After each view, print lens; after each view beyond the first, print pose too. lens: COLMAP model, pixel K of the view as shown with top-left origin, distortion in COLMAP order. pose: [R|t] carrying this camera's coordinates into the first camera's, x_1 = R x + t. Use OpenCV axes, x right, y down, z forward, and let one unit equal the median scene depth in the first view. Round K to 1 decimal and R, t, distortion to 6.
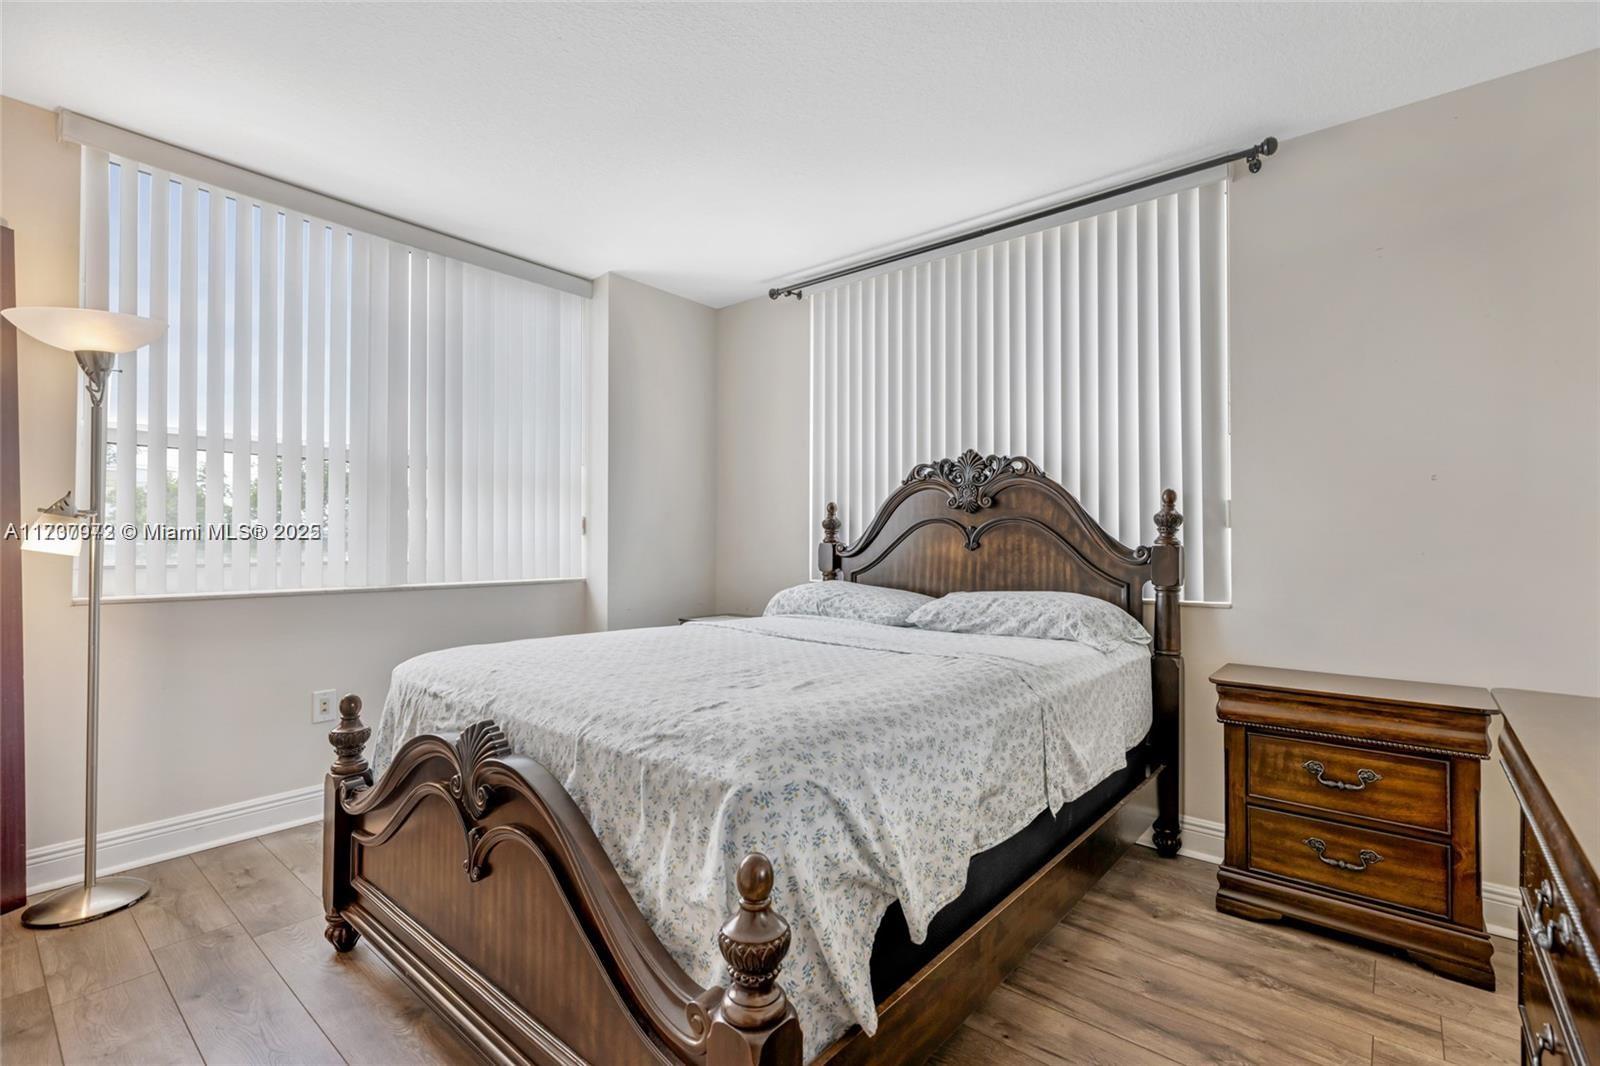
lens RADIAL K [[715.6, 0, 800.9], [0, 715.6, 537.7], [0, 0, 1]] dist [0.001317, 0.000058]
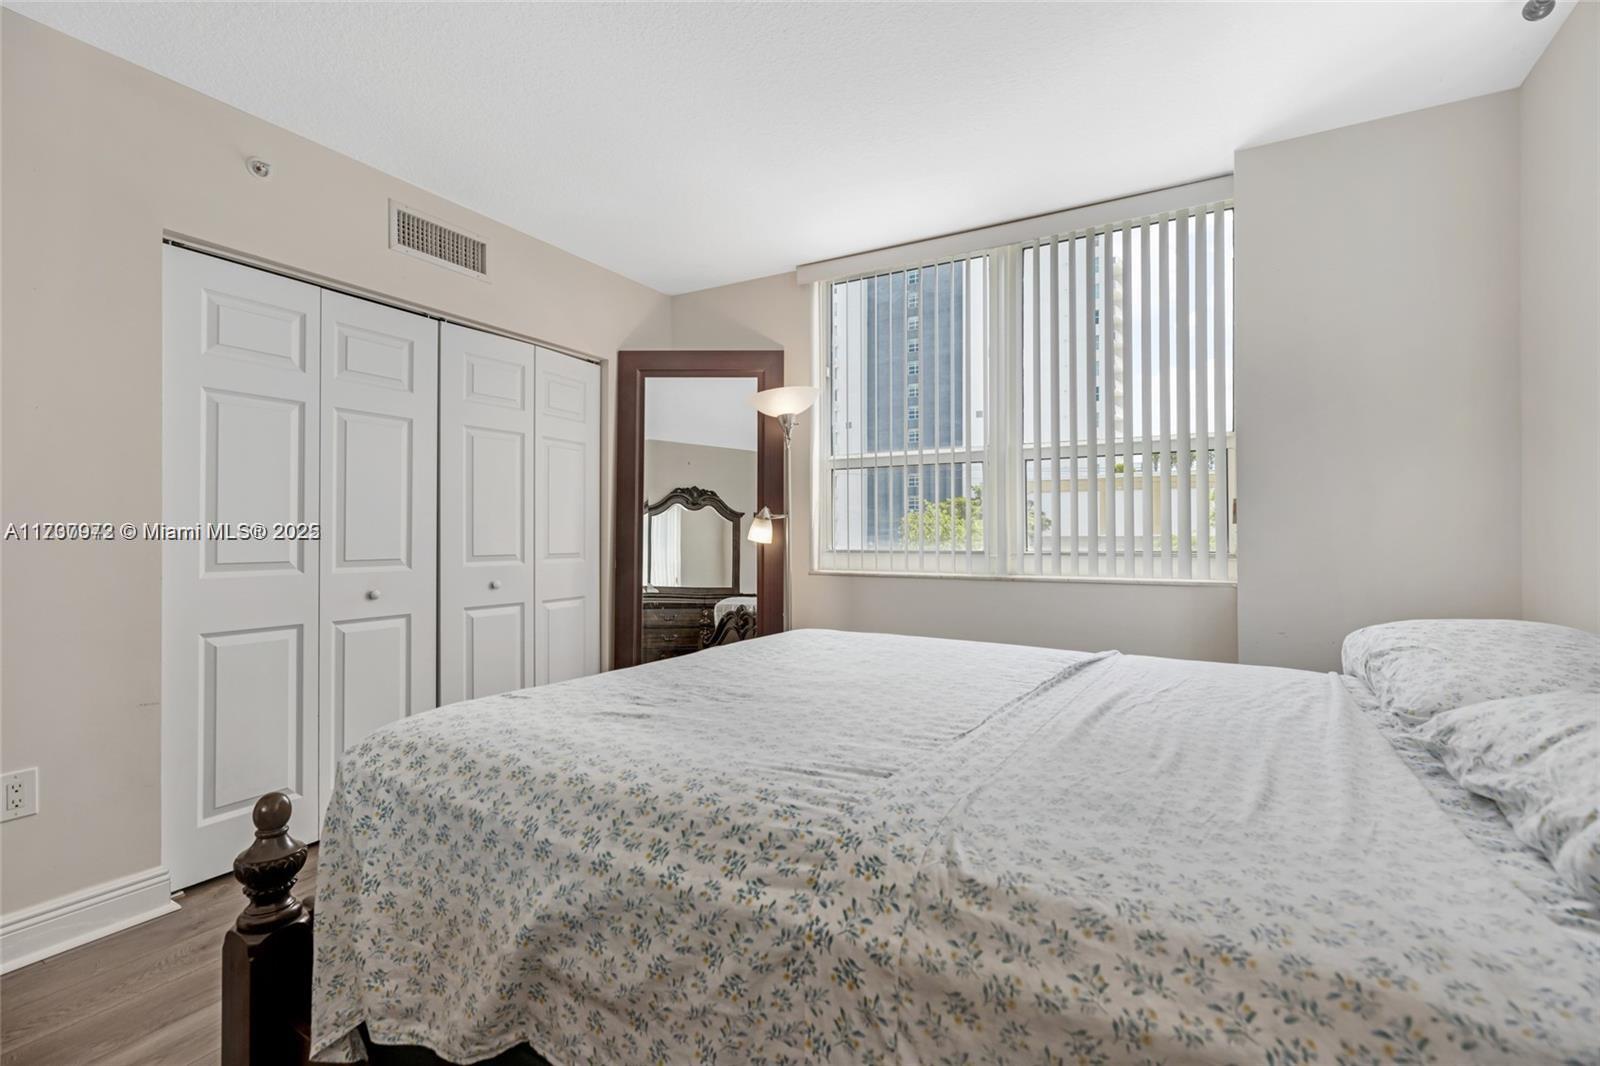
lens RADIAL K [[715.6, 0, 803.1], [0, 715.6, 530.0], [0, 0, 1]] dist [0.001317, 0.000058]
pose [[0.190057, -0.008432, -0.981737, 0.440680], [0.011018, 0.999918, -0.006455, 0.003805], [0.981711, -0.009590, 0.190135, 0.557831]]
